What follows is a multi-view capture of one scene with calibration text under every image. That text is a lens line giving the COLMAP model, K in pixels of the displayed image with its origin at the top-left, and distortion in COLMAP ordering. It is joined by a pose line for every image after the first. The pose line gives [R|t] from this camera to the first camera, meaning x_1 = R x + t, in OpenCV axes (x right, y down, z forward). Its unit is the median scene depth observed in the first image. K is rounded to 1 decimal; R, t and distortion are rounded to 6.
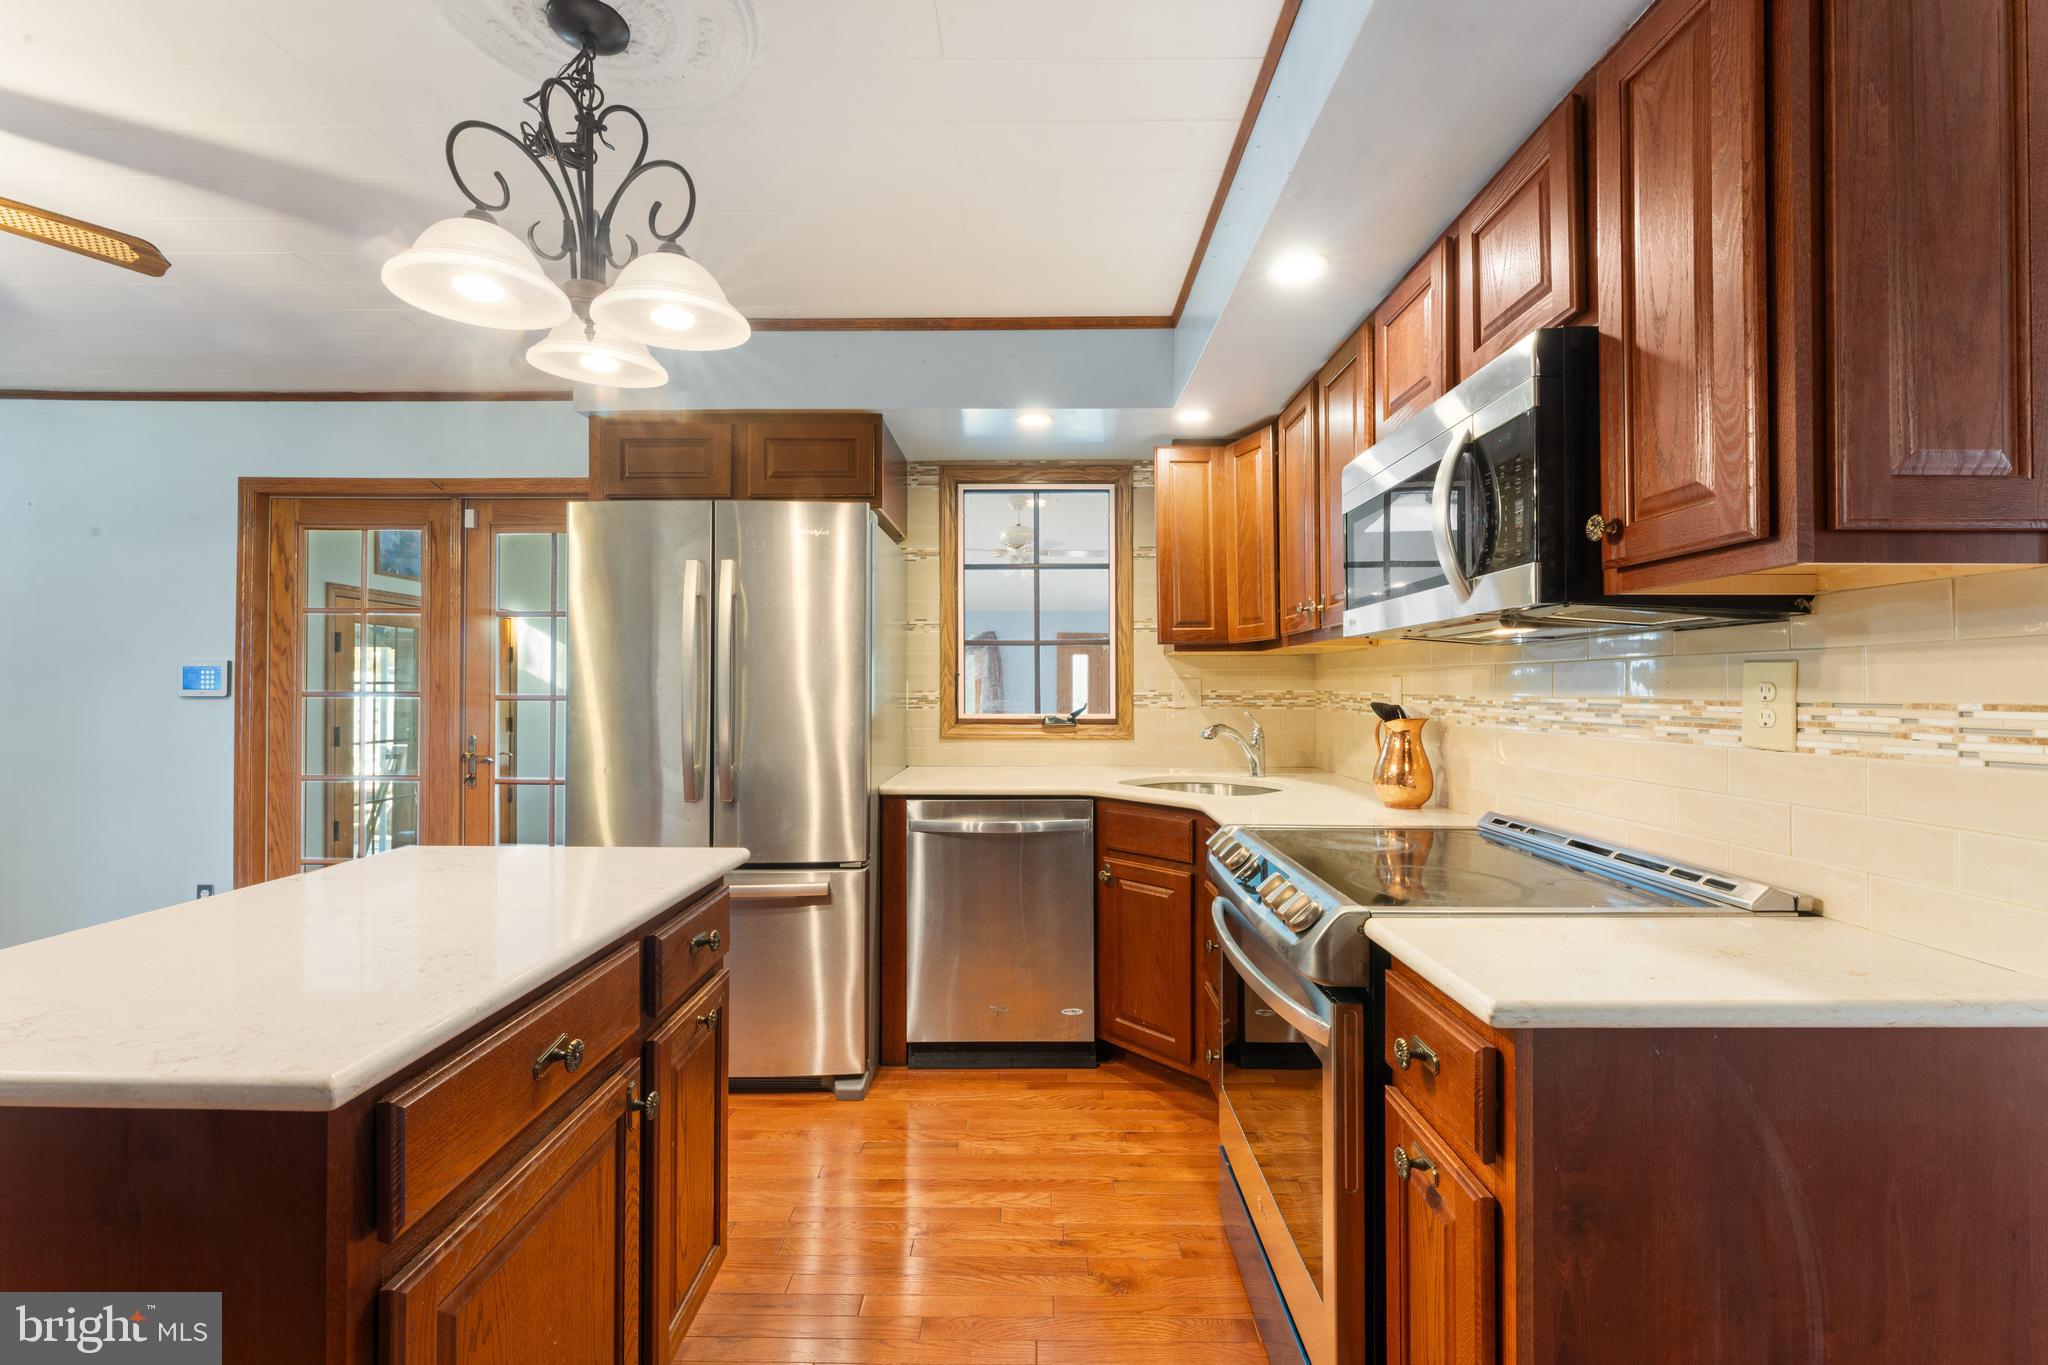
lens RADIAL K [[840.7, 0, 1024.5], [0, 840.7, 686.0], [0, 0, 1]] dist [-0.001184, -0.000007]
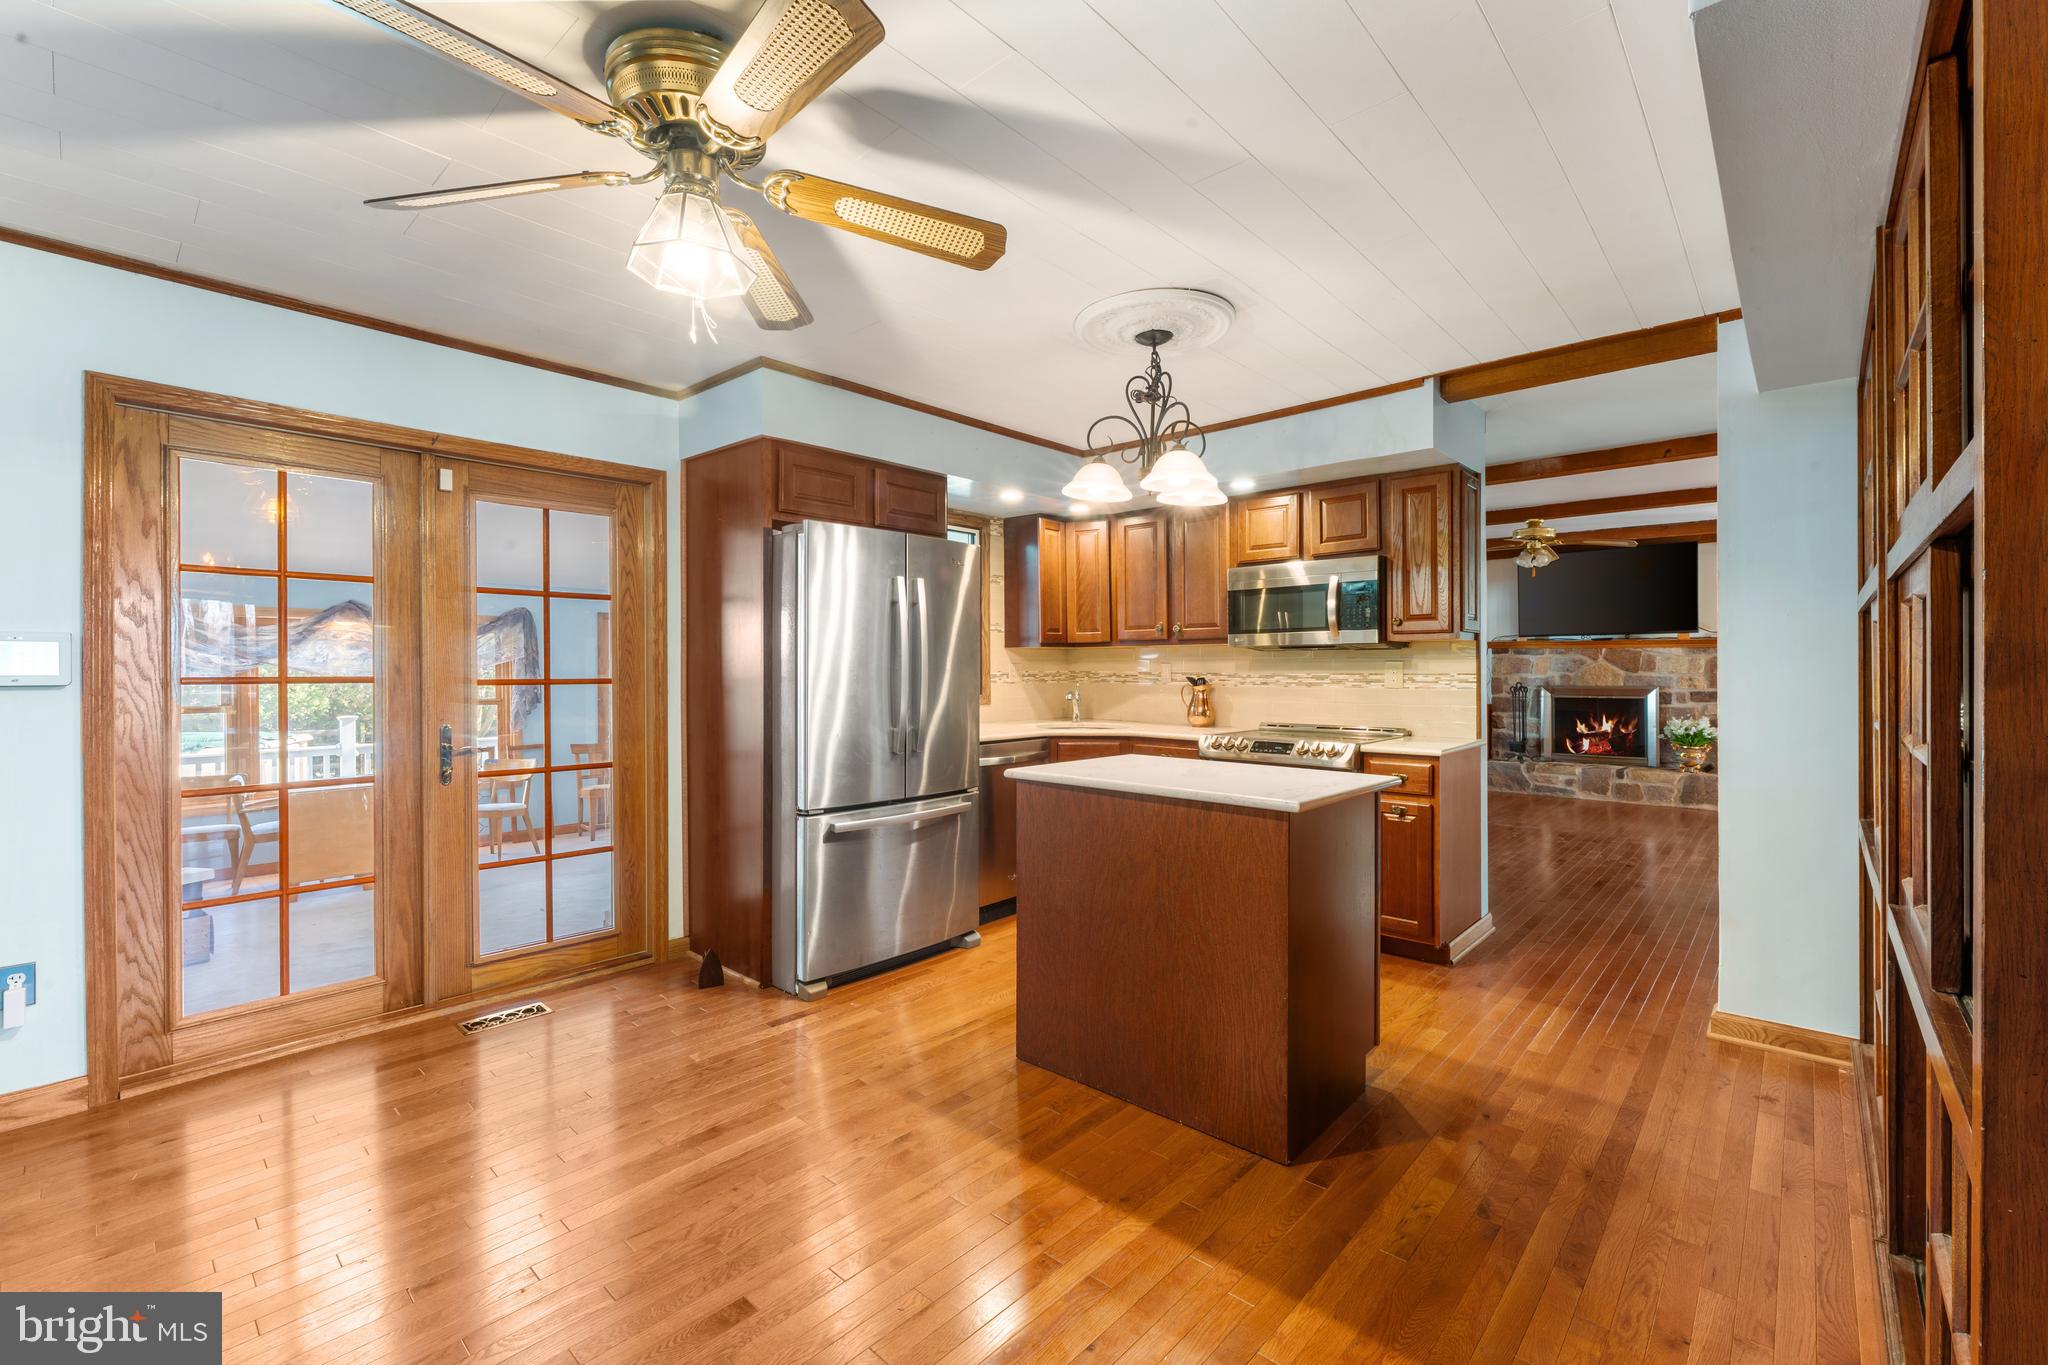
lens RADIAL K [[840.7, 0, 1017.6], [0, 840.7, 672.6], [0, 0, 1]] dist [-0.001184, -0.000007]
pose [[0.681436, -0.003256, 0.731871, -1.240852], [-0.000727, 0.999987, 0.005126, 0.000140], [-0.731878, -0.004026, 0.681424, -0.068016]]
